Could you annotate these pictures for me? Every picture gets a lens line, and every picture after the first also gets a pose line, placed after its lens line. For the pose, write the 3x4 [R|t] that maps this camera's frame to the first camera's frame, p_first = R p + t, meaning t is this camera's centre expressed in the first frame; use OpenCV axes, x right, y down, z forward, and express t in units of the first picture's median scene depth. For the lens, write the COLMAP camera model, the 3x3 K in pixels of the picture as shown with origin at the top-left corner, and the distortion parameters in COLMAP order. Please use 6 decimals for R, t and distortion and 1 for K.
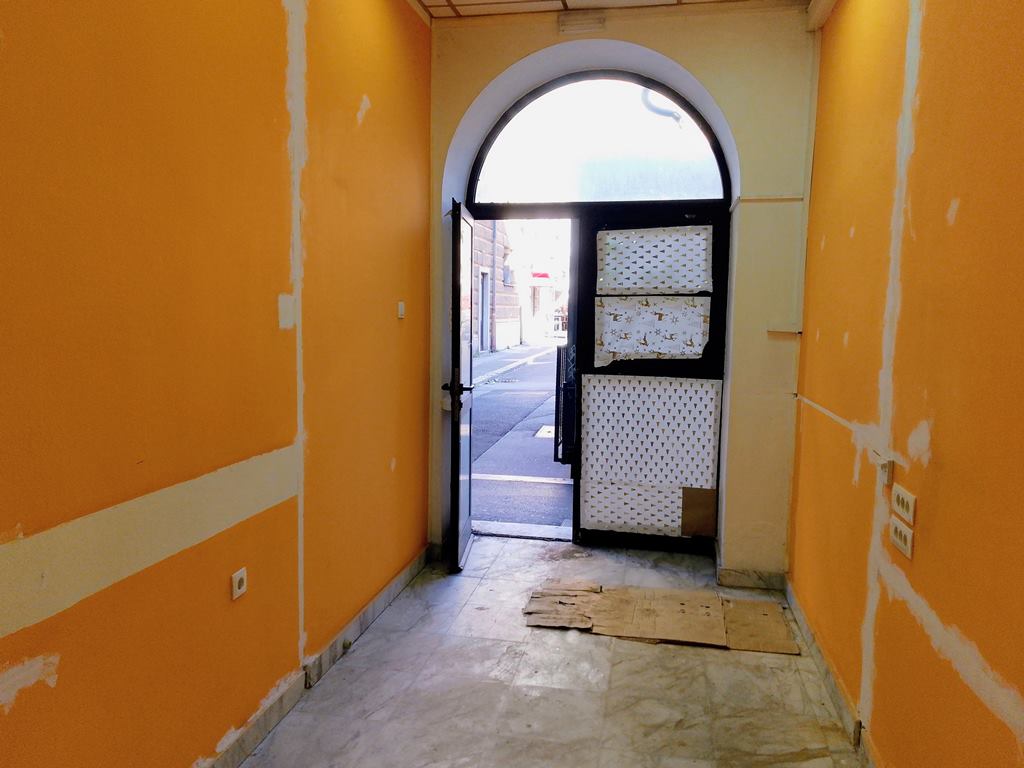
lens RADIAL K [[746.8, 0, 512.0], [0, 746.8, 384.0], [0, 0, 1]] dist [0.002740, 0.000639]
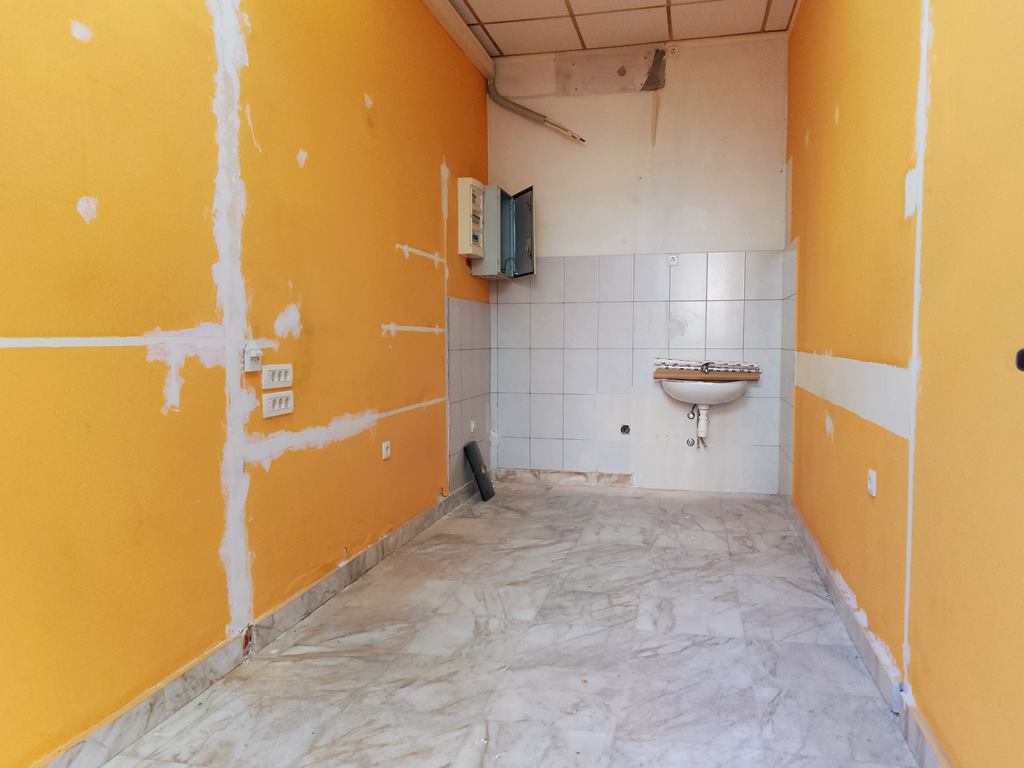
lens RADIAL K [[746.8, 0, 512.0], [0, 746.8, 384.0], [0, 0, 1]] dist [0.002740, 0.000639]
pose [[-0.999235, -0.016079, 0.035652, 0.080157], [-0.010356, 0.987821, 0.155252, -0.016931], [-0.037715, 0.154764, -0.987231, 1.782409]]
